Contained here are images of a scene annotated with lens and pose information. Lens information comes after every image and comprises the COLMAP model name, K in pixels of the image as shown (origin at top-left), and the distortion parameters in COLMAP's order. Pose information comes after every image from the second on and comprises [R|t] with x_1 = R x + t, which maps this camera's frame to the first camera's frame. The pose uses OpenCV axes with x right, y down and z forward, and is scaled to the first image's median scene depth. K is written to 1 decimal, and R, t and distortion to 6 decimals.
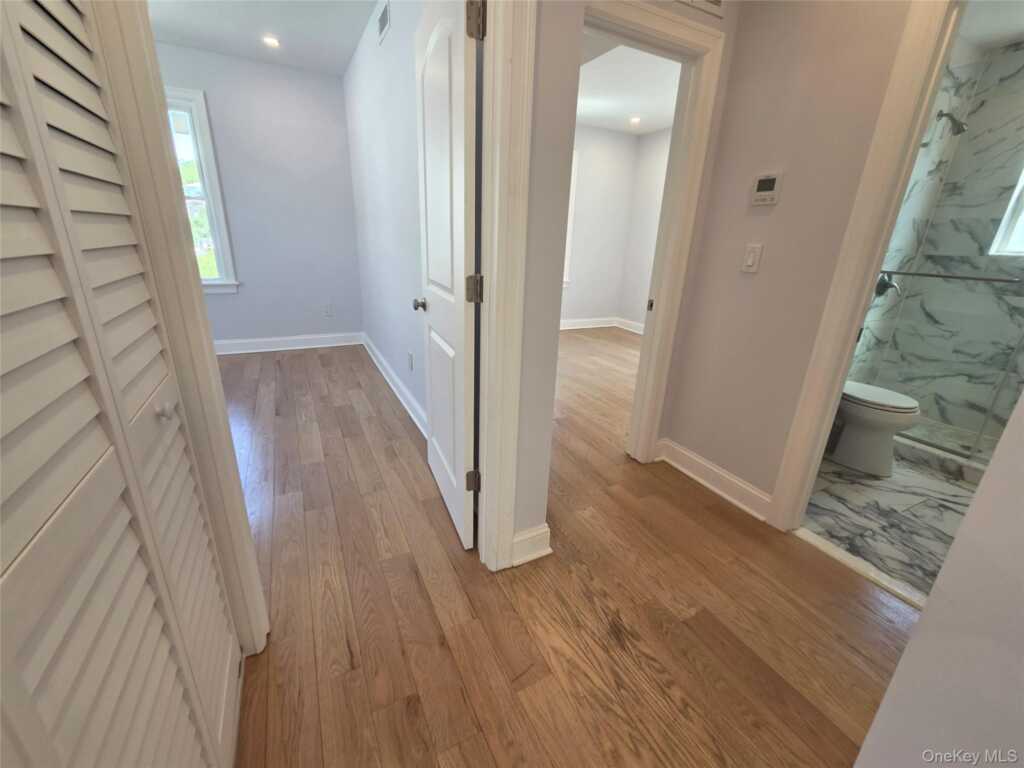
lens RADIAL K [[420.0, 0, 508.3], [0, 420.0, 383.8], [0, 0, 1]] dist [-0.003059, 0.001154]
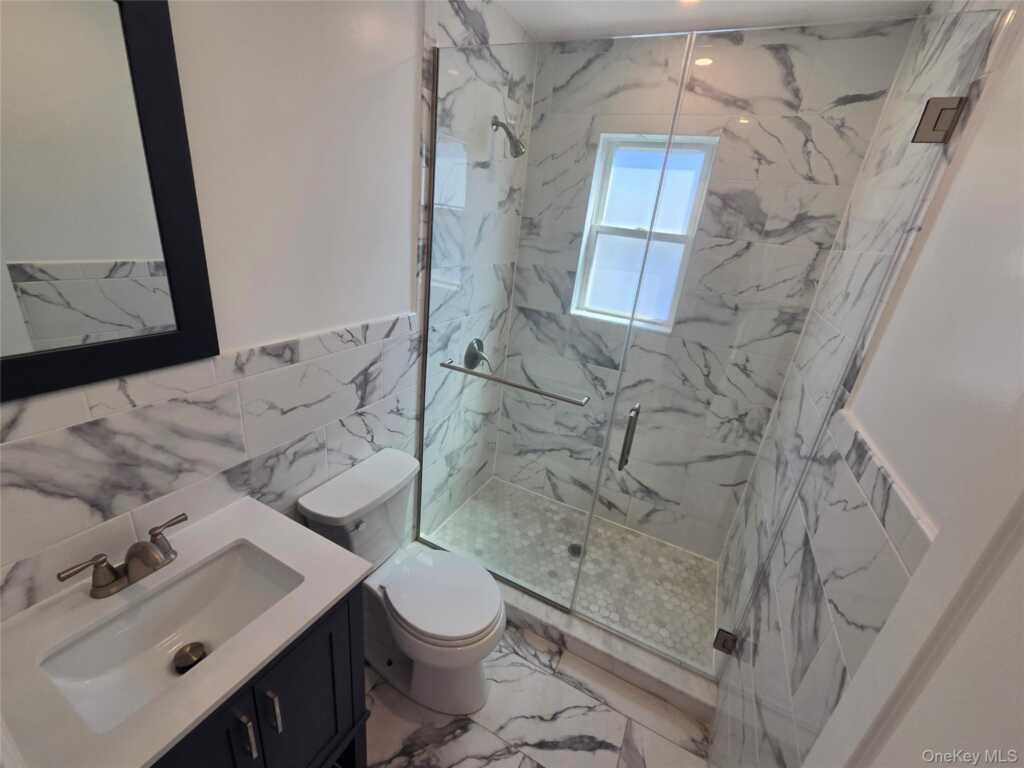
lens RADIAL K [[420.0, 0, 514.4], [0, 420.0, 385.8], [0, 0, 1]] dist [-0.003059, 0.001154]
pose [[0.797750, -0.170683, 0.578327, 0.536229], [0.119997, 0.984856, 0.125138, -0.275001], [-0.590928, -0.030431, 0.806150, 0.379739]]
